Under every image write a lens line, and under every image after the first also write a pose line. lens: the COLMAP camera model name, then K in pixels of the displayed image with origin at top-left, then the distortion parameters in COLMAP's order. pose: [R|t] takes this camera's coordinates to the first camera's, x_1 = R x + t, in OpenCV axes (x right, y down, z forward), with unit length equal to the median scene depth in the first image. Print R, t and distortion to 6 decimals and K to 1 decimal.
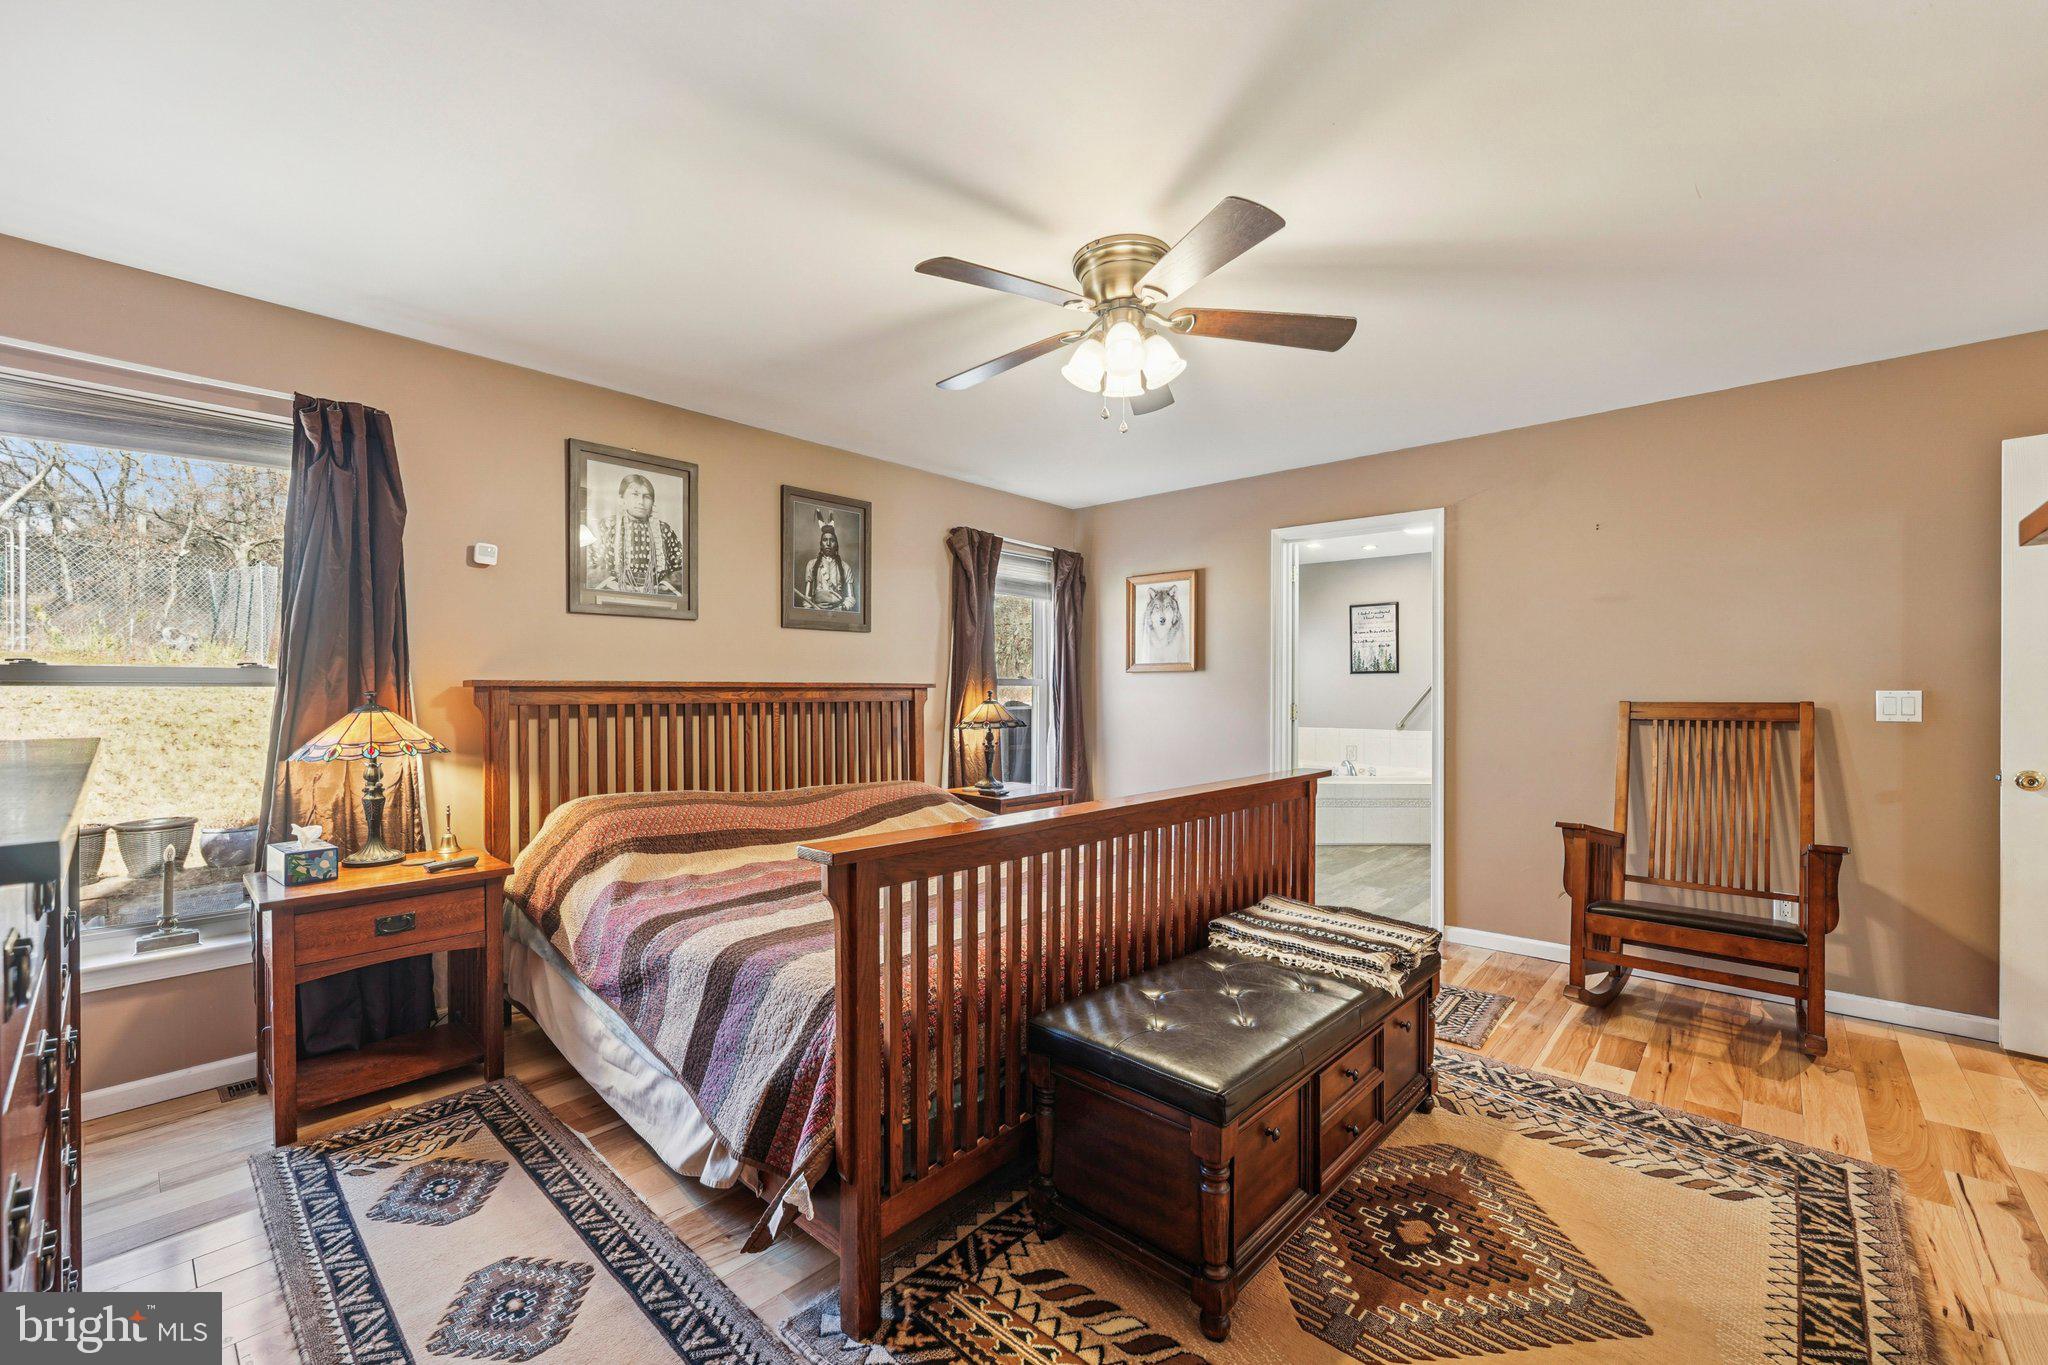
lens RADIAL K [[821.3, 0, 1008.7], [0, 821.3, 686.4], [0, 0, 1]] dist [0.000919, -0.000081]
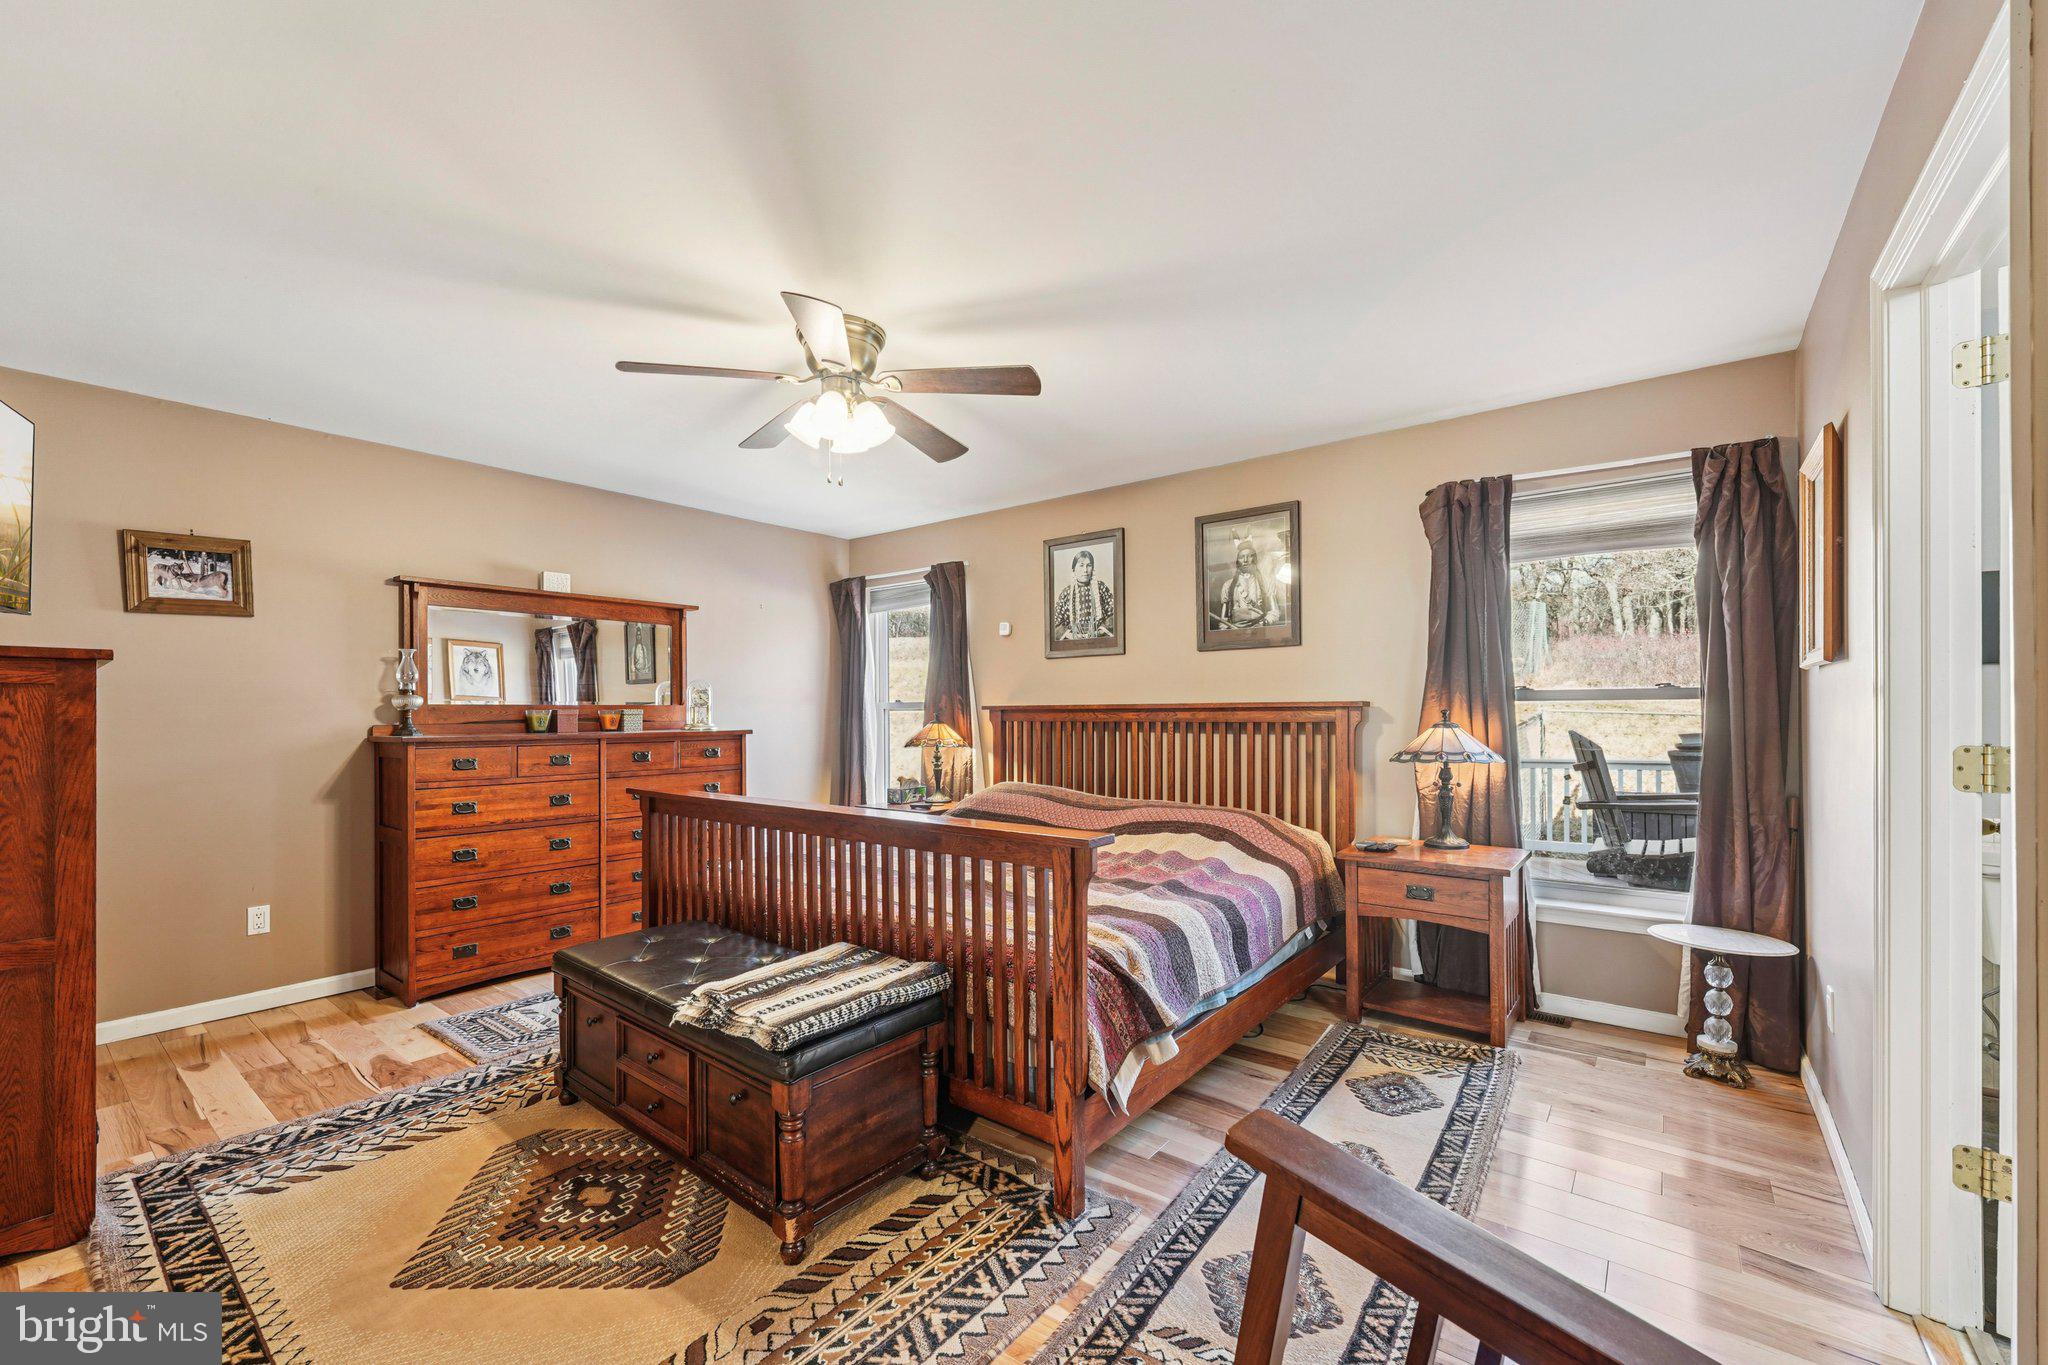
lens RADIAL K [[821.3, 0, 1008.7], [0, 821.3, 686.4], [0, 0, 1]] dist [0.000919, -0.000081]
pose [[0.080965, -0.035423, -0.996087, 0.823606], [0.005765, 0.999368, -0.035071, 0.010086], [0.996700, -0.002903, 0.081118, 0.724704]]
